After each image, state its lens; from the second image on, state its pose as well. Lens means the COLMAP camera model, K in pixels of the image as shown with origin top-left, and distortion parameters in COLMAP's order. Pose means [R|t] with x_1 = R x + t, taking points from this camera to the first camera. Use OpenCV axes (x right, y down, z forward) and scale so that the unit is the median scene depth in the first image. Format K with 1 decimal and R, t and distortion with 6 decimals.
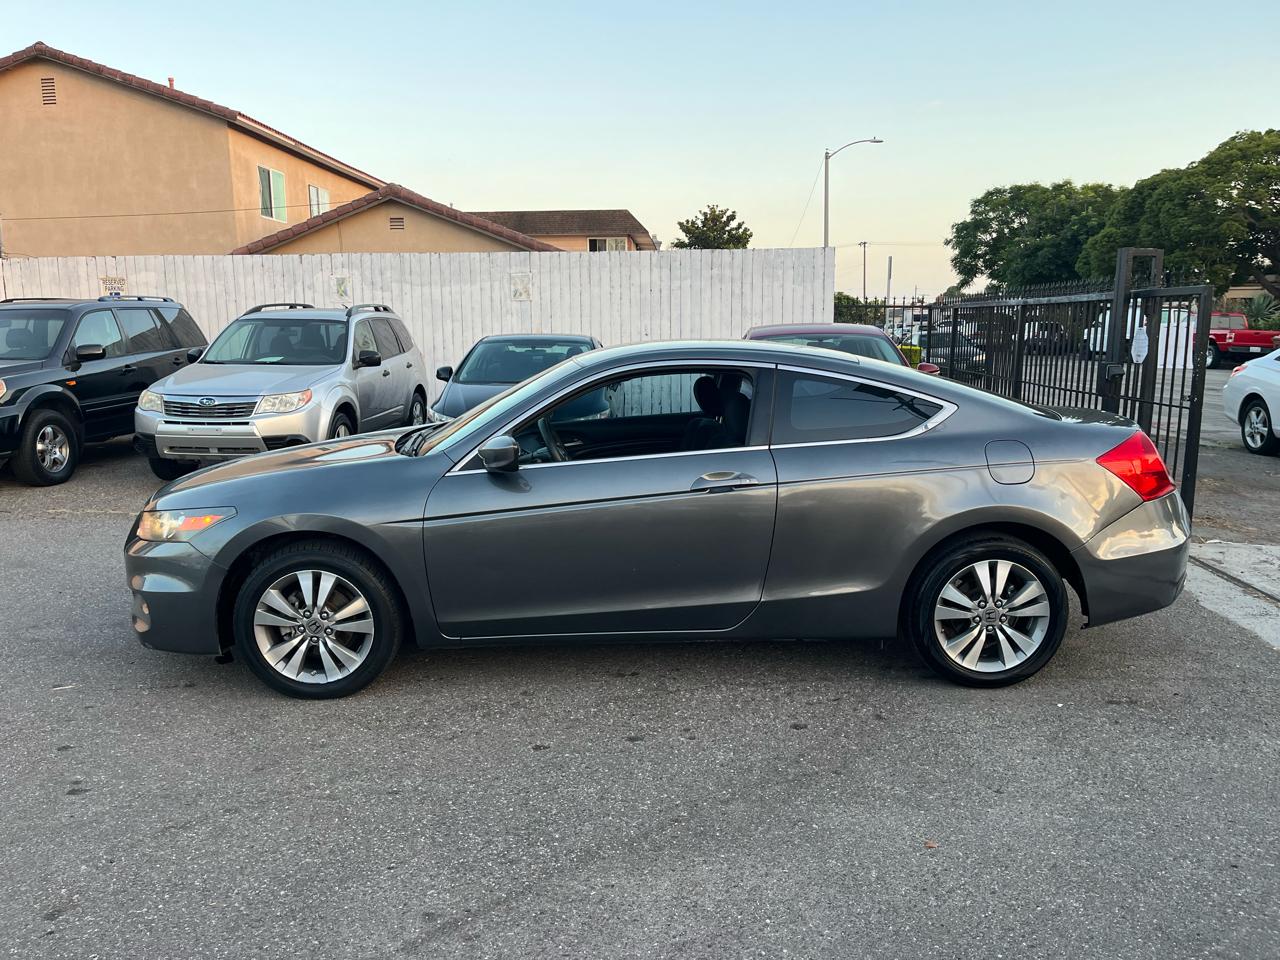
lens RADIAL K [[960.8, 0, 630.9], [0, 960.8, 479.9], [0, 0, 1]] dist [0.067646, -0.091171]
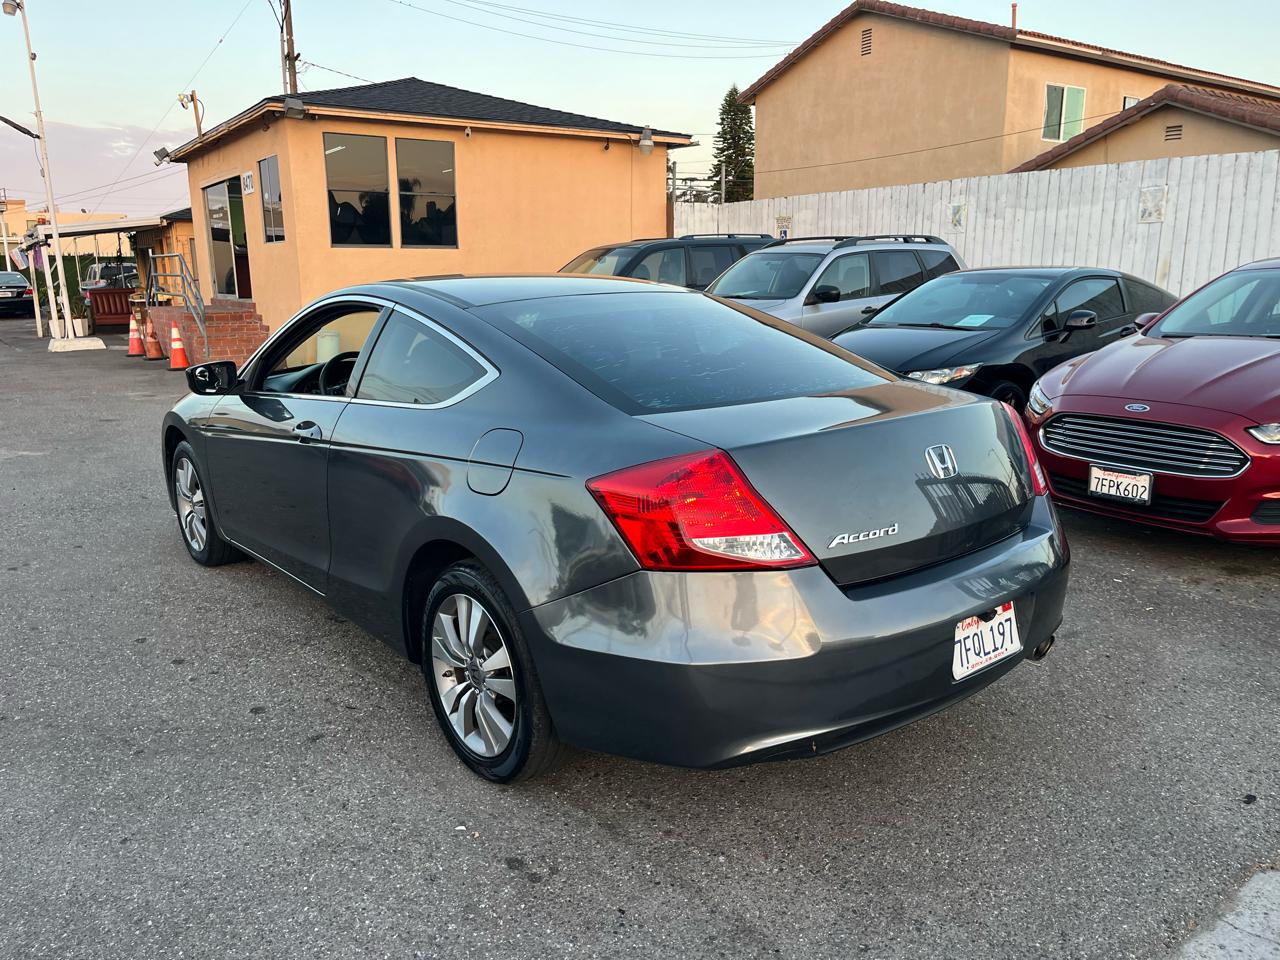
lens RADIAL K [[966.9, 0, 638.3], [0, 966.9, 478.6], [0, 0, 1]] dist [0.070251, -0.092115]
pose [[0.614577, 0.169036, -0.770534, 0.276590], [-0.119755, 0.985443, 0.120665, -0.028324], [0.779714, 0.018118, 0.625874, 0.185605]]
